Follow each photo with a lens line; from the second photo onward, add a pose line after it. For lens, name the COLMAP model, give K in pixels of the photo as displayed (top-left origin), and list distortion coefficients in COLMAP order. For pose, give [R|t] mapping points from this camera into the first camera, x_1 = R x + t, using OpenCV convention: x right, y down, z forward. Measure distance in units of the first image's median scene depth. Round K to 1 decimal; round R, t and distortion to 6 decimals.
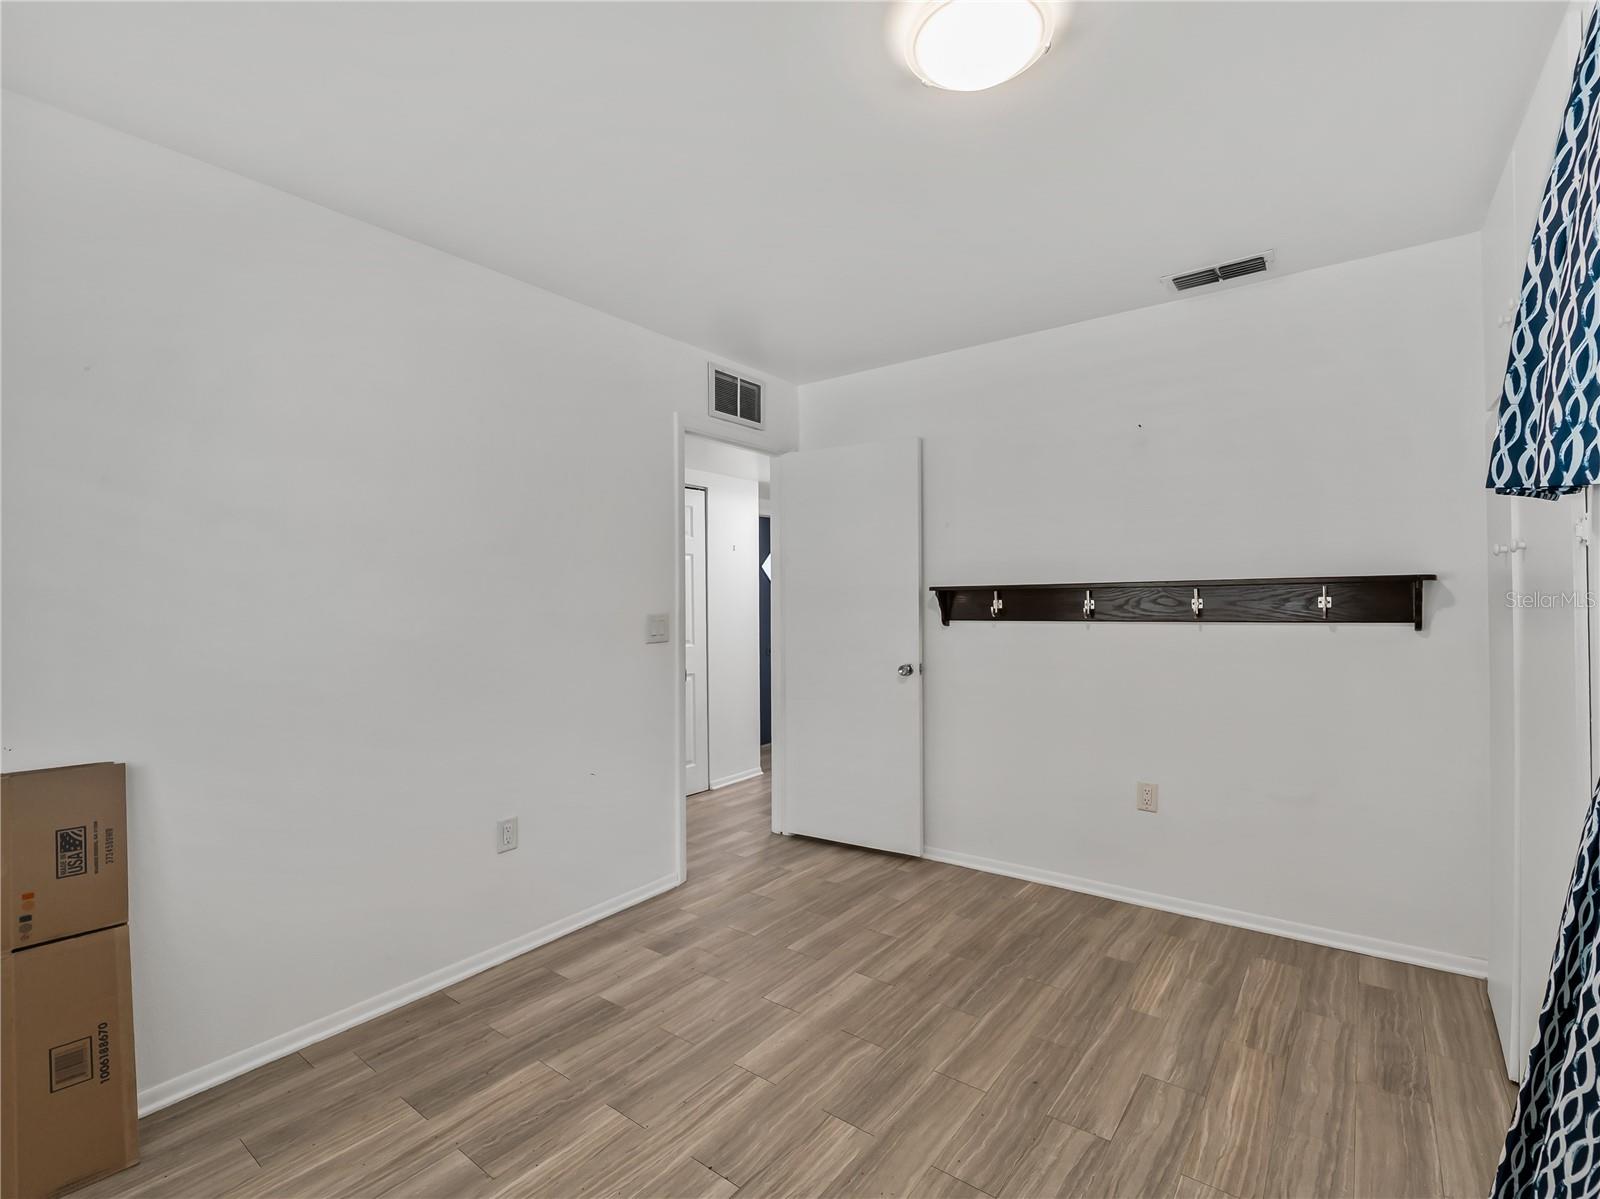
lens RADIAL K [[723.2, 0, 808.9], [0, 723.2, 608.2], [0, 0, 1]] dist [-0.002288, -0.001540]
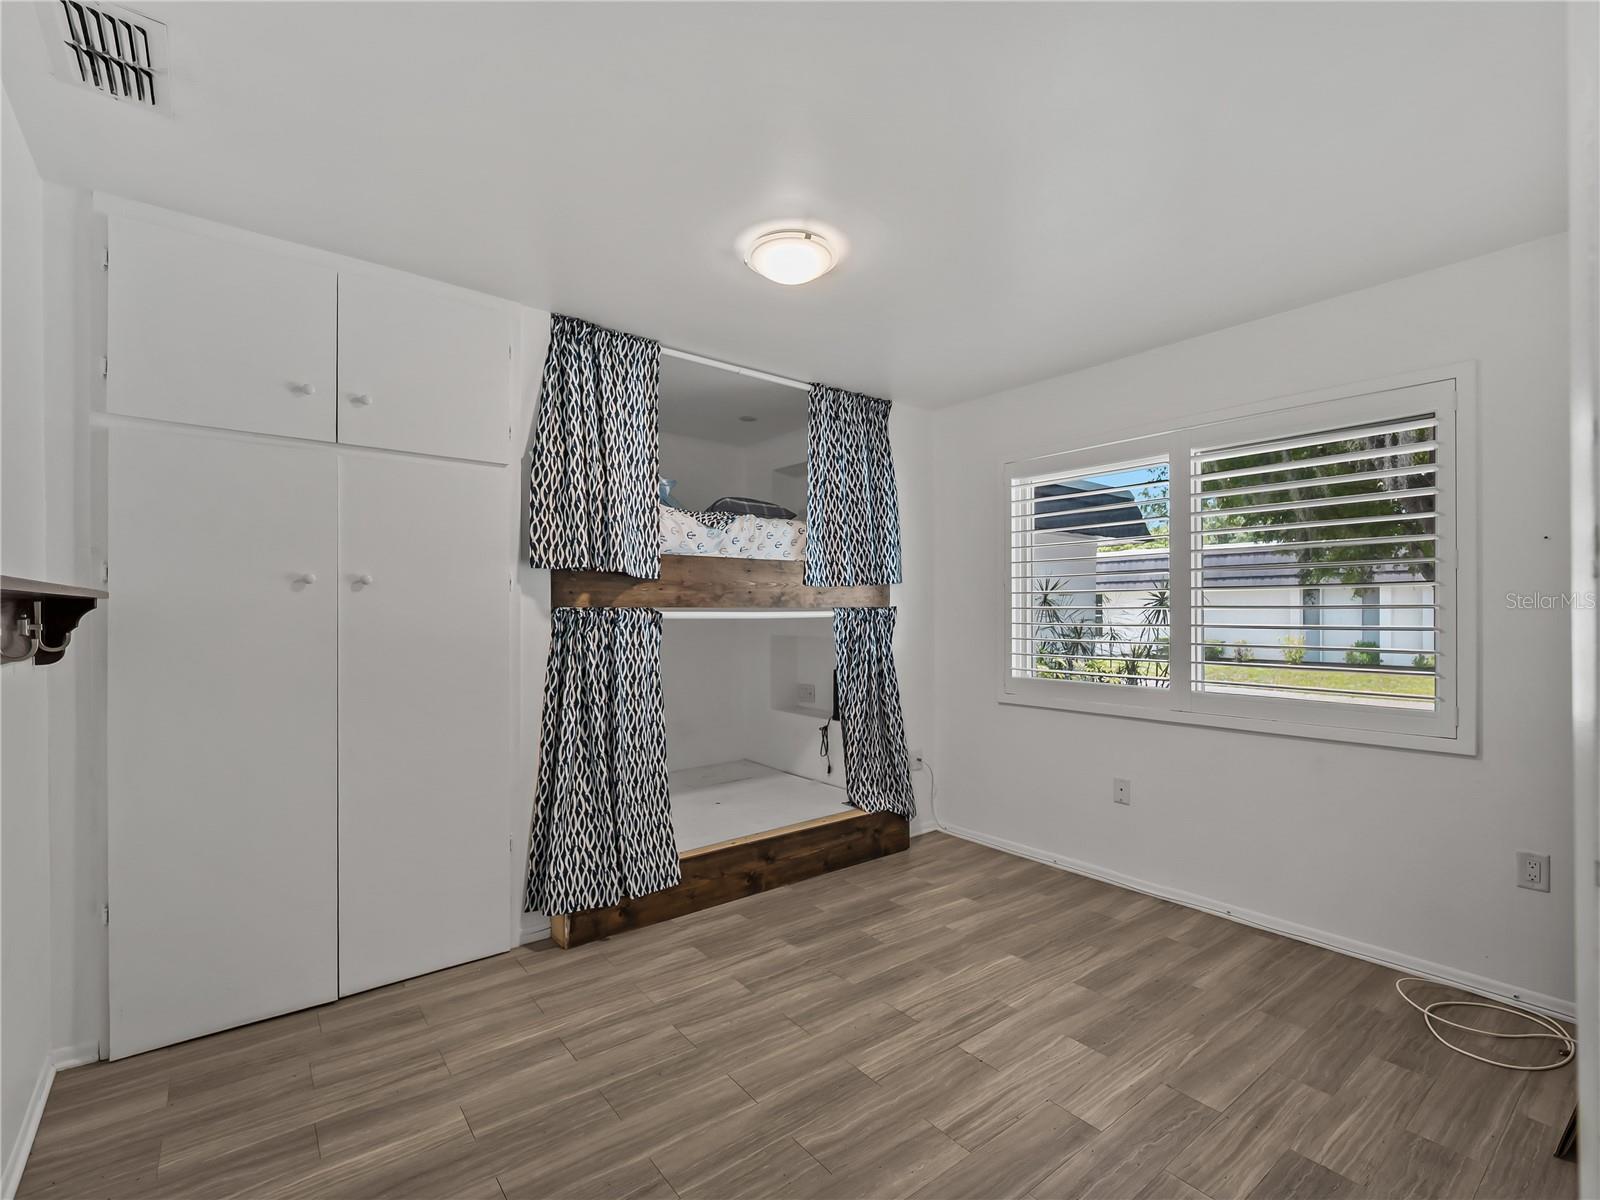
lens RADIAL K [[723.2, 0, 808.9], [0, 723.2, 608.7], [0, 0, 1]] dist [-0.002288, -0.001540]
pose [[-0.967536, 0.011383, 0.252477, -0.148438], [0.011624, 0.999932, -0.000537, -0.018930], [-0.252466, 0.002415, -0.967603, 1.973618]]
